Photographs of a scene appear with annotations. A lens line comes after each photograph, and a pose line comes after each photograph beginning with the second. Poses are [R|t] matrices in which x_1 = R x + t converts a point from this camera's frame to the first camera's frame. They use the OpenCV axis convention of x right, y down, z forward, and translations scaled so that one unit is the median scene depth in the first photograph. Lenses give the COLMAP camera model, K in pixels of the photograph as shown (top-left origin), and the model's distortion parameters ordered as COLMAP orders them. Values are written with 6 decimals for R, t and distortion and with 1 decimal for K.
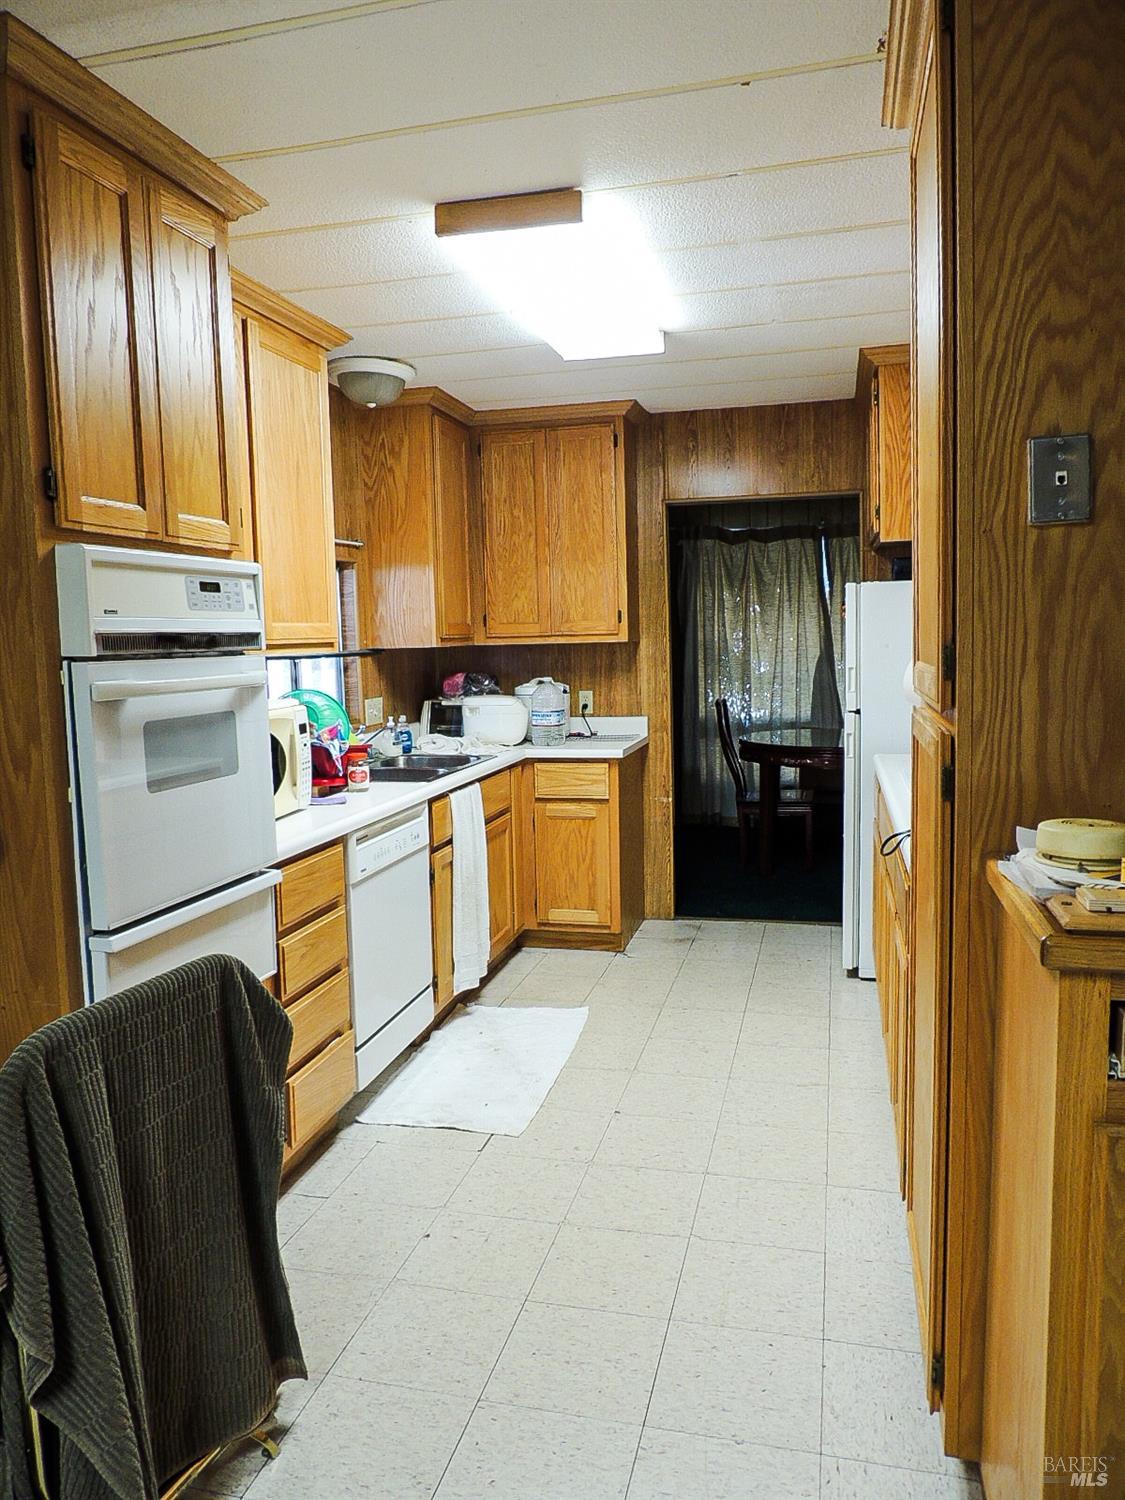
lens RADIAL K [[1068.3, 0, 560.5], [0, 1068.3, 751.6], [0, 0, 1]] dist [-0.015261, -0.007802]
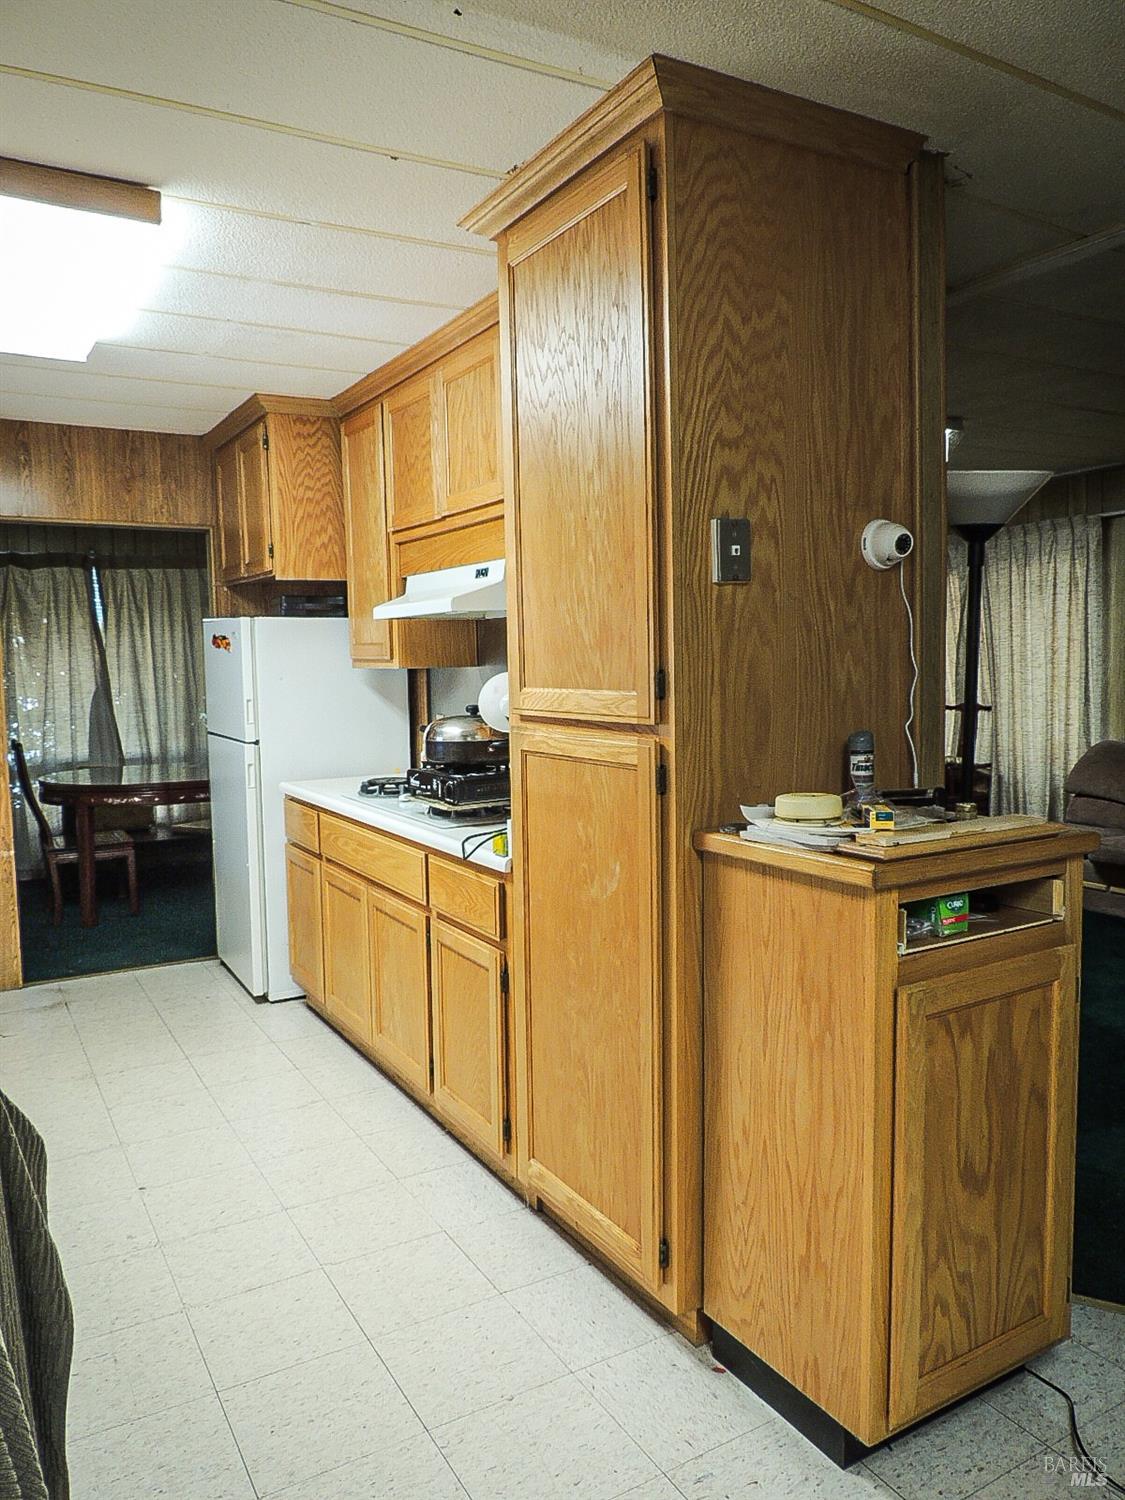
lens RADIAL K [[1068.3, 0, 555.6], [0, 1068.3, 746.3], [0, 0, 1]] dist [-0.015261, -0.007802]
pose [[0.716401, -0.043912, 0.696306, -0.294157], [0.071318, 0.997399, -0.010476, -0.002572], [-0.694035, 0.057164, 0.717669, 0.081335]]
